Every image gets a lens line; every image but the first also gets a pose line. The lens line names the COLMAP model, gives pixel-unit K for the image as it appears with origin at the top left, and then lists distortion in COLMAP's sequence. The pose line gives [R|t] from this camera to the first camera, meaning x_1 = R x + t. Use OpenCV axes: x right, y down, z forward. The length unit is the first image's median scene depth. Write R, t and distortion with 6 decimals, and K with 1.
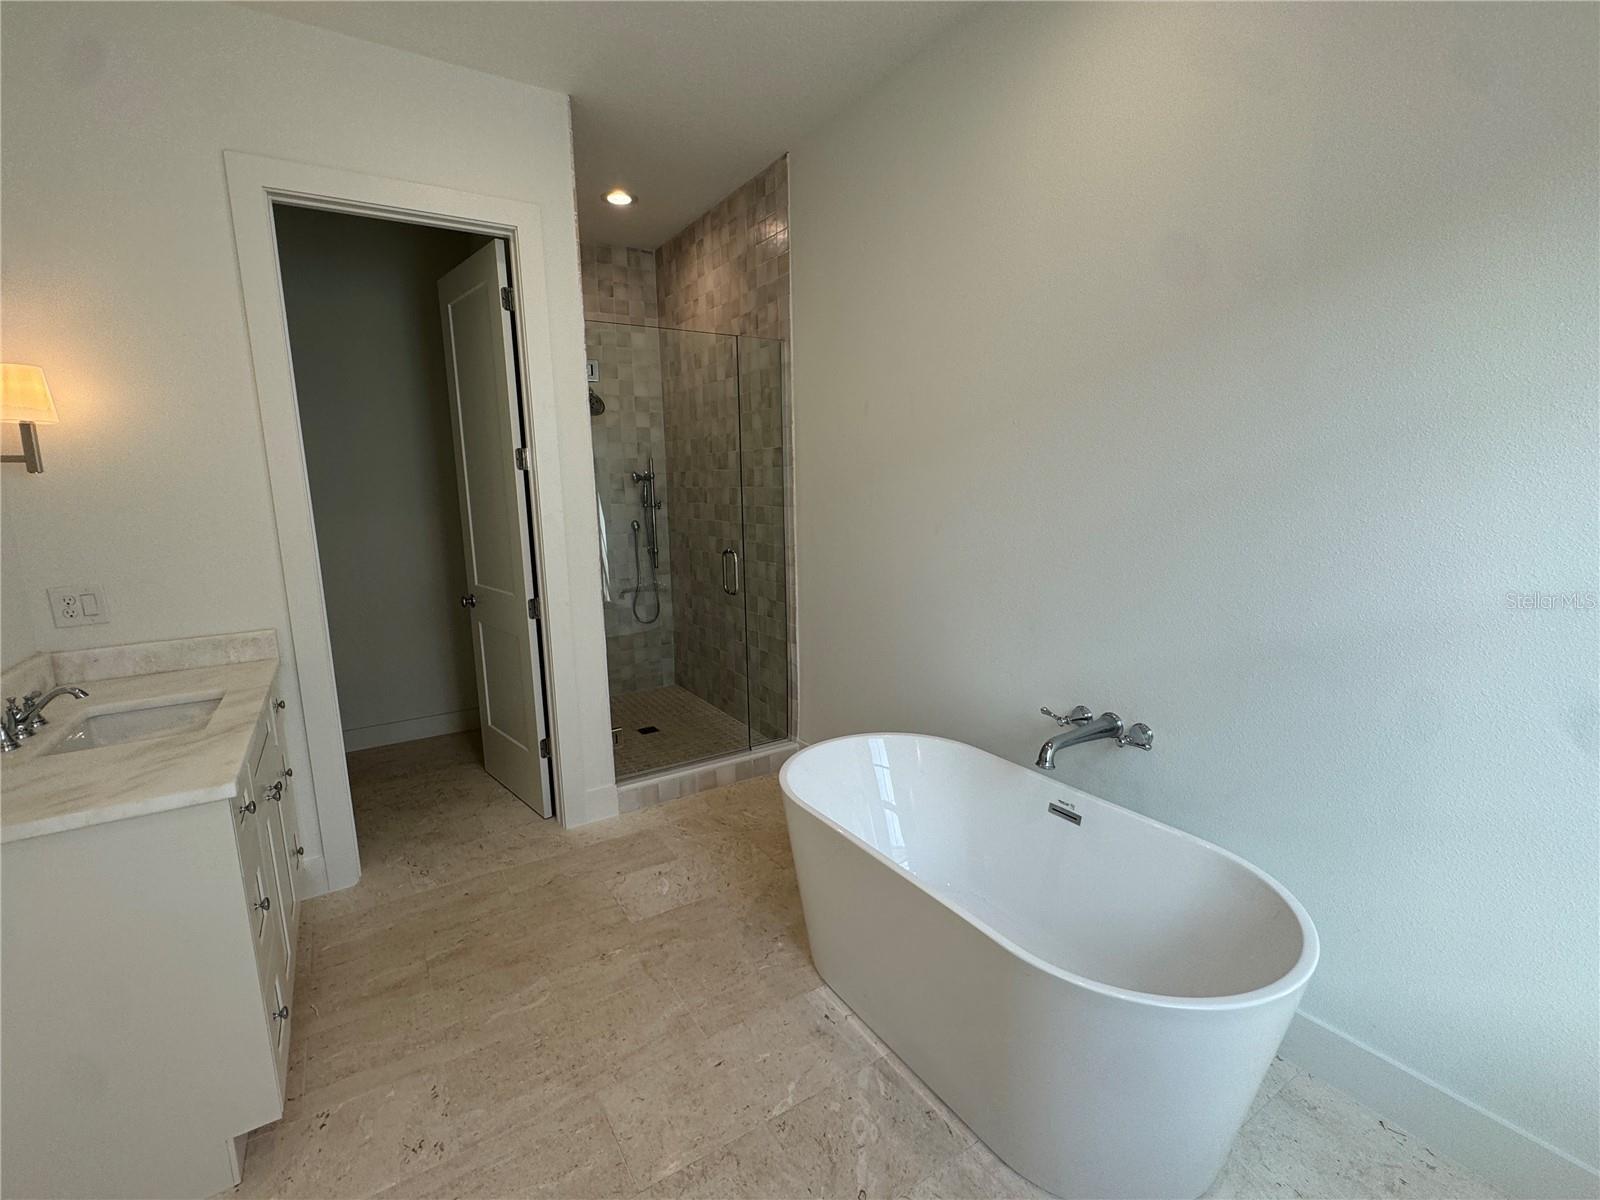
lens RADIAL K [[709.8, 0, 799.3], [0, 709.8, 596.8], [0, 0, 1]] dist [0.006209, 0.000143]
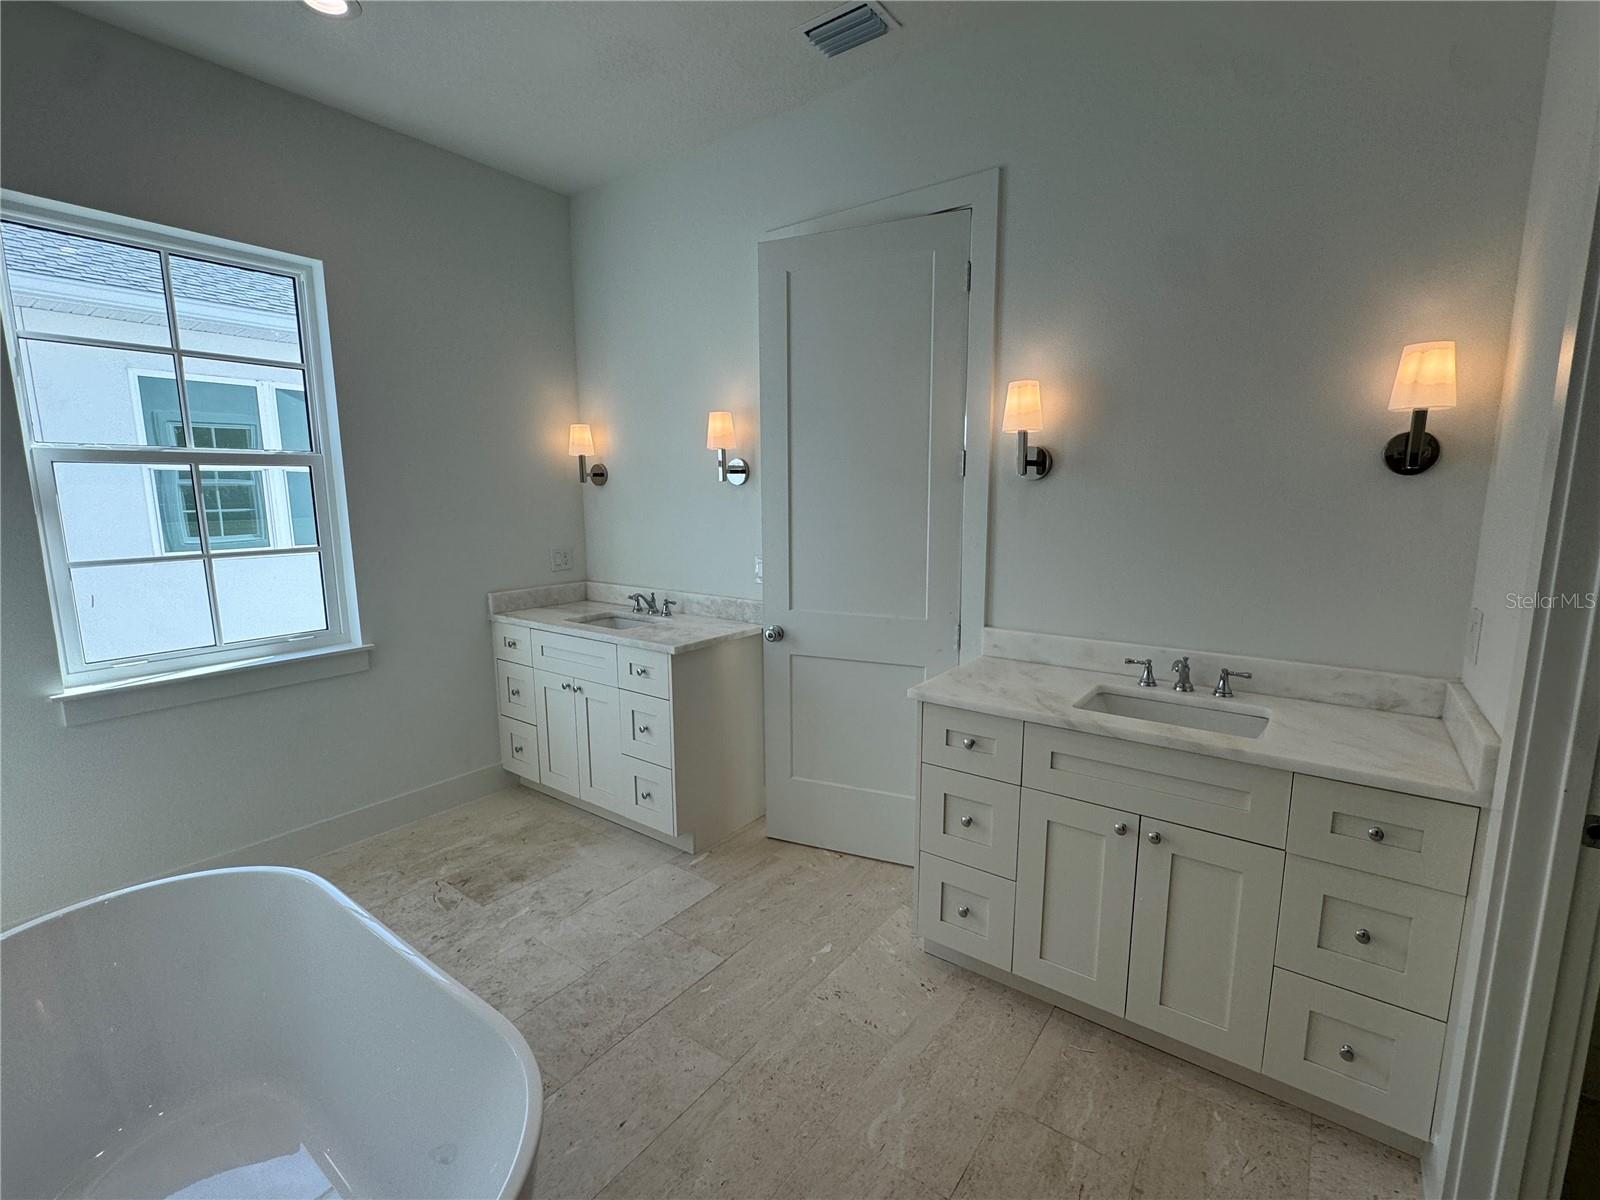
lens RADIAL K [[709.8, 0, 803.6], [0, 709.8, 605.5], [0, 0, 1]] dist [0.006209, 0.000143]
pose [[-0.933042, 0.080471, -0.350651, -0.064722], [-0.037235, 0.947830, 0.316595, -0.295554], [0.357834, 0.308453, -0.881369, 1.745456]]
